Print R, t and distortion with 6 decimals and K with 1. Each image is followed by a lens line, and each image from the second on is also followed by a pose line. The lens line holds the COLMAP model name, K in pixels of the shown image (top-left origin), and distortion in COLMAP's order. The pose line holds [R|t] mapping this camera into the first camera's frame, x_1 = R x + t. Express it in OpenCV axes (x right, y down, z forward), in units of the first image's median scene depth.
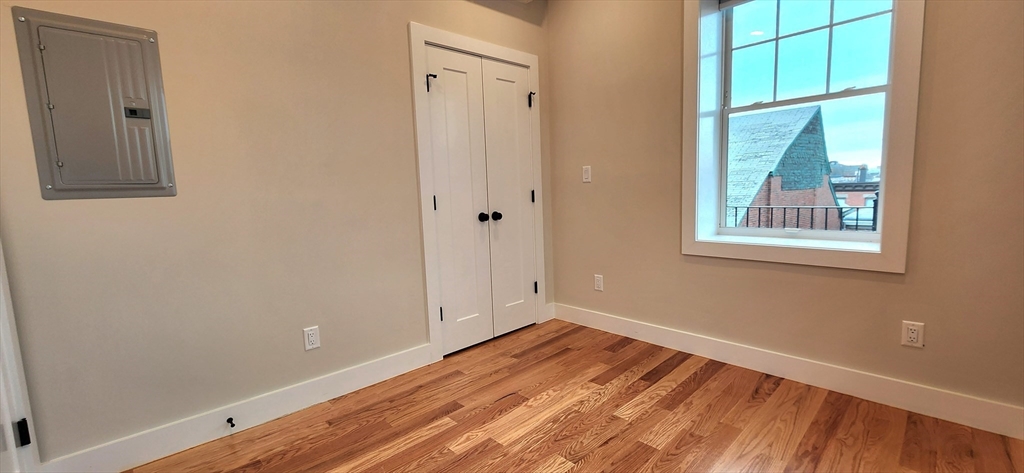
lens RADIAL K [[417.4, 0, 517.9], [0, 417.4, 236.2], [0, 0, 1]] dist [-0.000940, -0.000260]
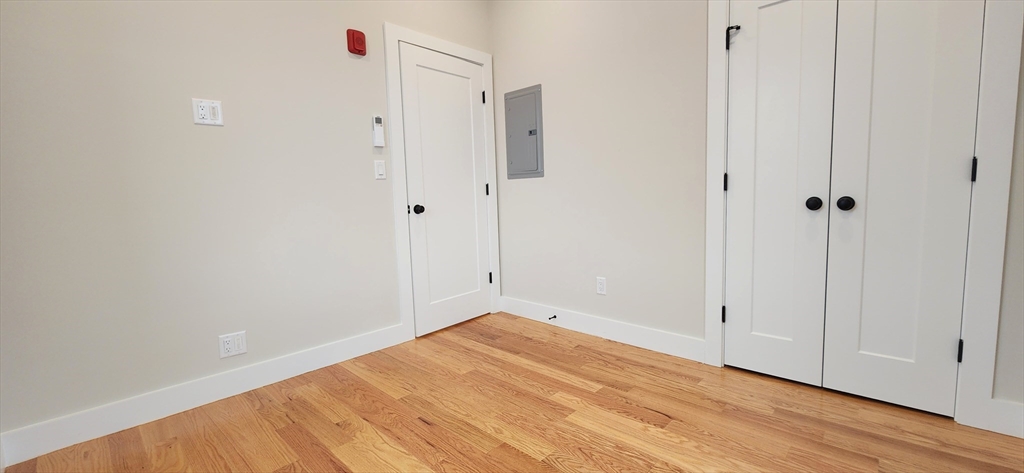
lens RADIAL K [[417.4, 0, 517.9], [0, 417.4, 236.2], [0, 0, 1]] dist [-0.000940, -0.000260]
pose [[0.058915, 0.135633, -0.989006, 0.759999], [-0.082455, 0.988003, 0.130584, -0.057272], [0.994852, 0.073855, 0.069392, 0.644174]]
